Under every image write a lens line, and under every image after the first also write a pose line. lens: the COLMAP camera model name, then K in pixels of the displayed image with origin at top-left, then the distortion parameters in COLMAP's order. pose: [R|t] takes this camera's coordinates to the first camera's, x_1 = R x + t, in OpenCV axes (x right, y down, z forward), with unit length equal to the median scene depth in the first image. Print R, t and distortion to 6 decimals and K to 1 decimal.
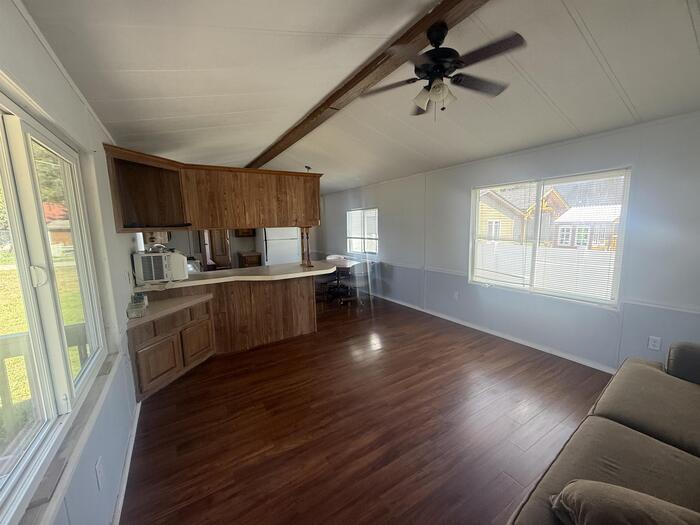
lens RADIAL K [[279.4, 0, 348.5], [0, 279.4, 263.6], [0, 0, 1]] dist [0.003036, 0.001057]
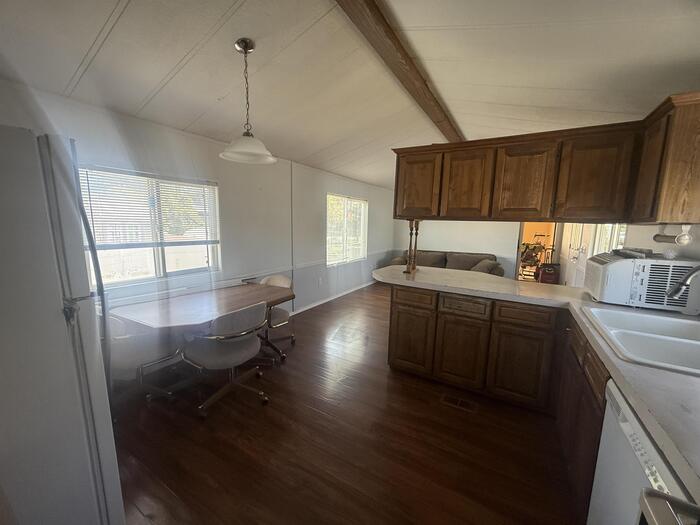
lens RADIAL K [[279.4, 0, 349.6], [0, 279.4, 263.5], [0, 0, 1]] dist [0.003036, 0.001057]
pose [[-0.461647, -0.113563, 0.879765, -0.490616], [0.112334, 0.976303, 0.184971, -0.114625], [-0.879922, 0.184219, -0.437950, 0.984784]]
